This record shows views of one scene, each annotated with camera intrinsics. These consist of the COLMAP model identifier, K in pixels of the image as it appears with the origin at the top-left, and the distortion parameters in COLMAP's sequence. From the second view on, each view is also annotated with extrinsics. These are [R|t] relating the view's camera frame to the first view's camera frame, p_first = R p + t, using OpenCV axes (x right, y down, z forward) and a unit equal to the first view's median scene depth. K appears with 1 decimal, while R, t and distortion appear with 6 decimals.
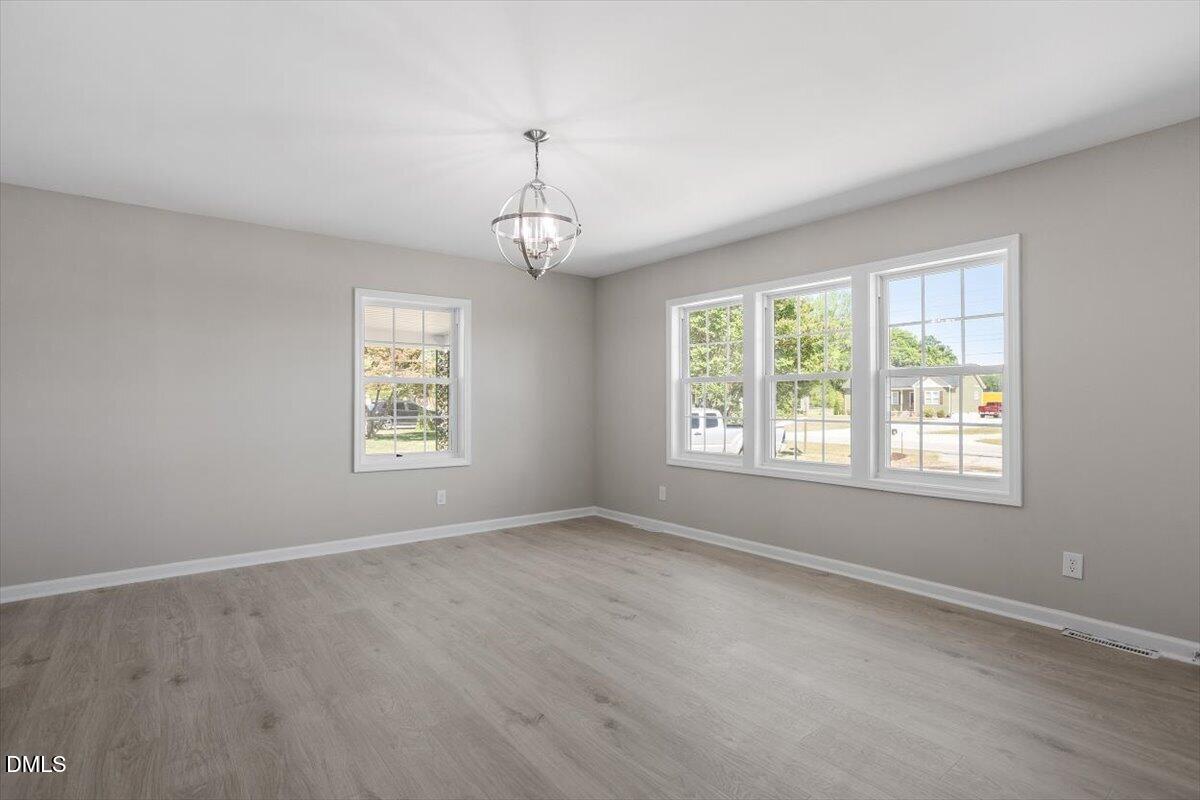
lens RADIAL K [[582.4, 0, 600.0], [0, 582.4, 400.0], [0, 0, 1]] dist [-0.053107, 0.033373]
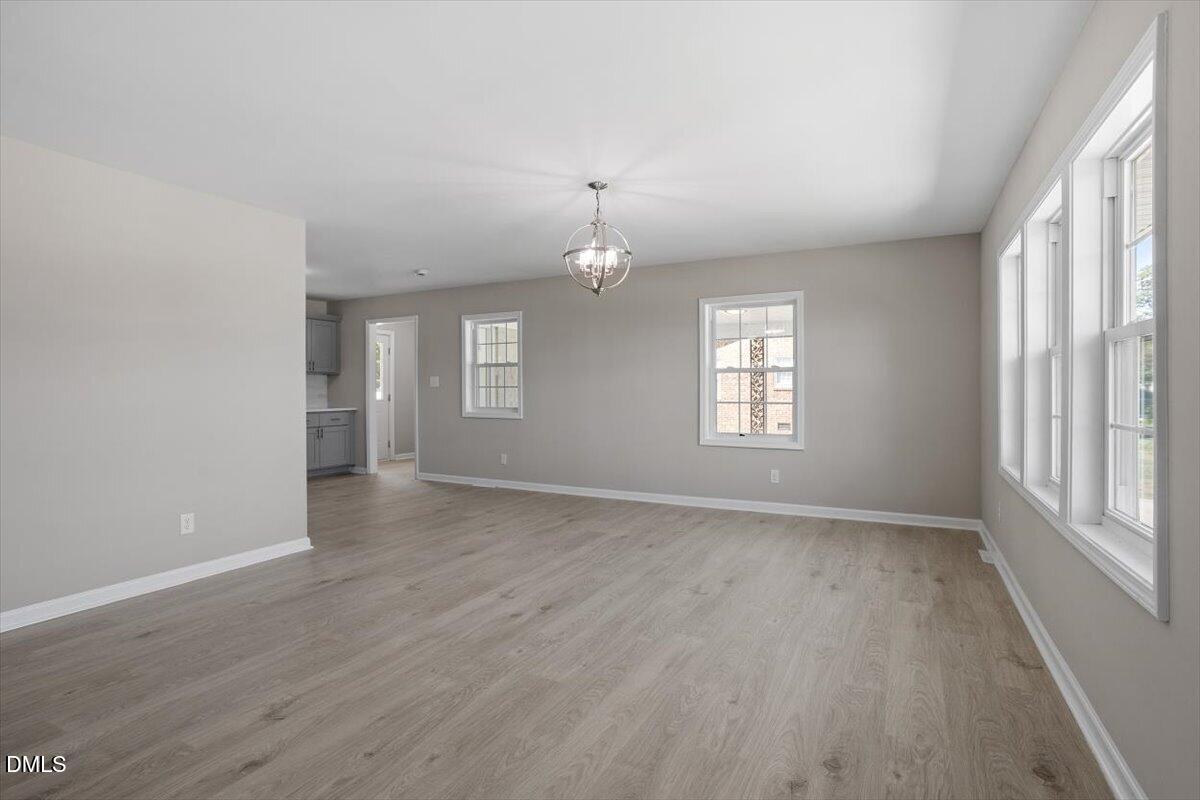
lens RADIAL K [[585.7, 0, 598.0], [0, 585.7, 388.4], [0, 0, 1]] dist [-0.058222, 0.035043]
pose [[0.405089, -0.004293, -0.914267, 0.787986], [0.007050, 0.999974, -0.001572, 0.002127], [0.914250, -0.005808, 0.405109, 0.335531]]
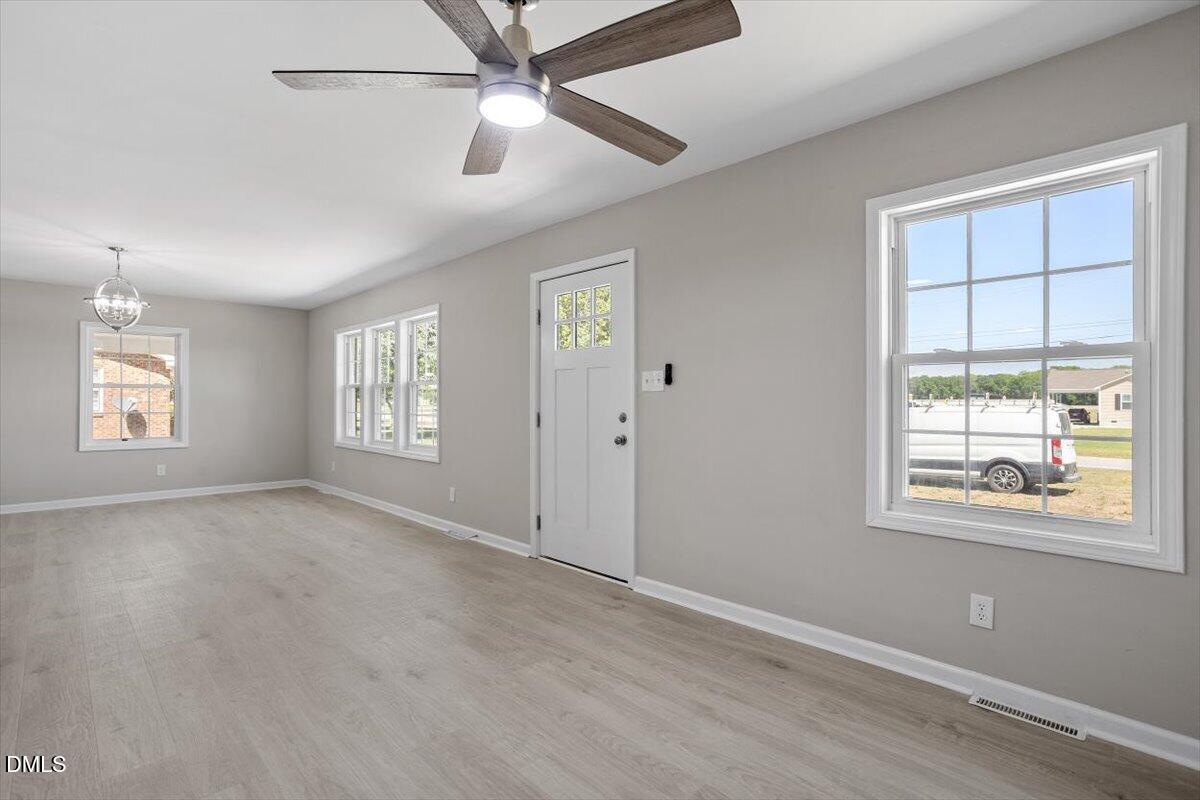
lens RADIAL K [[579.6, 0, 601.6], [0, 579.6, 399.3], [0, 0, 1]] dist [-0.054745, 0.031512]
pose [[0.994377, 0.001032, 0.105893, 0.843519], [-0.000781, 0.999997, -0.002414, 0.000874], [-0.105895, 0.002318, 0.994375, -0.625870]]
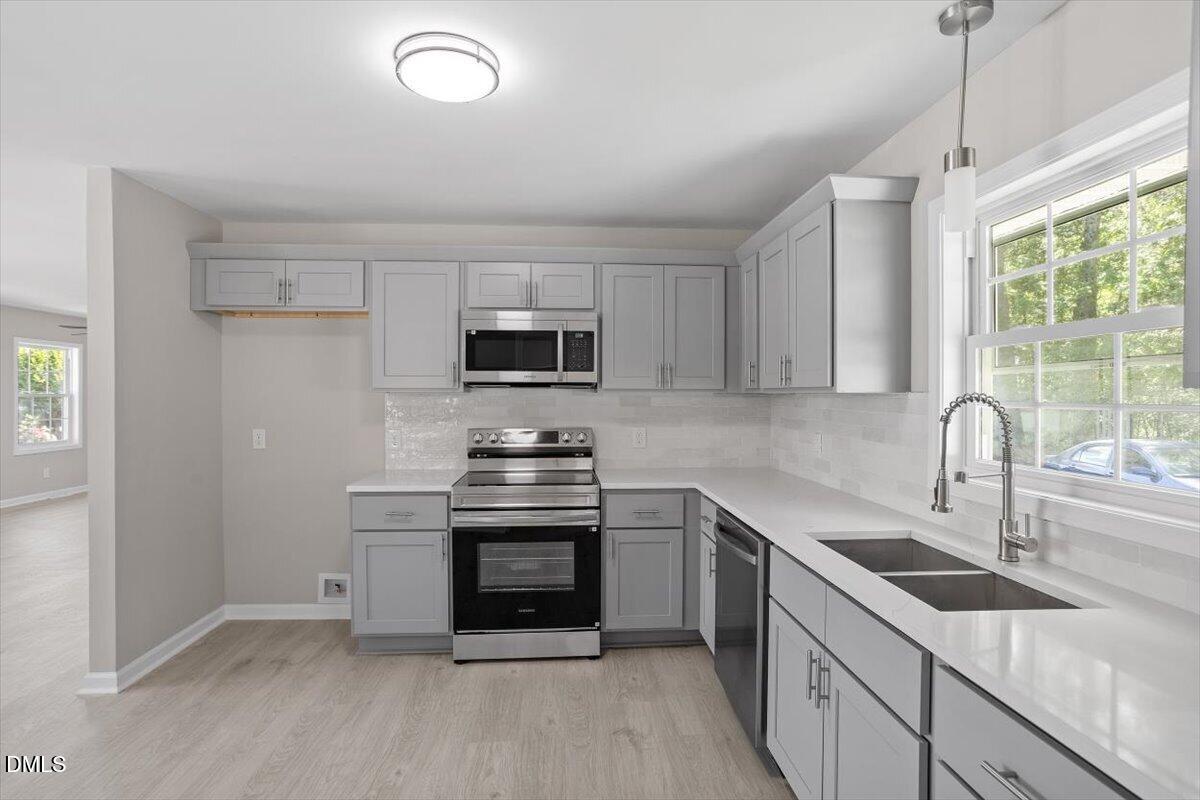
lens RADIAL K [[593.2, 0, 597.9], [0, 593.2, 402.2], [0, 0, 1]] dist [-0.059192, 0.036990]
pose [[-0.827057, -0.010593, 0.562018, -1.418148], [-0.004921, 0.999921, 0.011605, -0.058477], [-0.562096, 0.006832, -0.827044, 0.510629]]
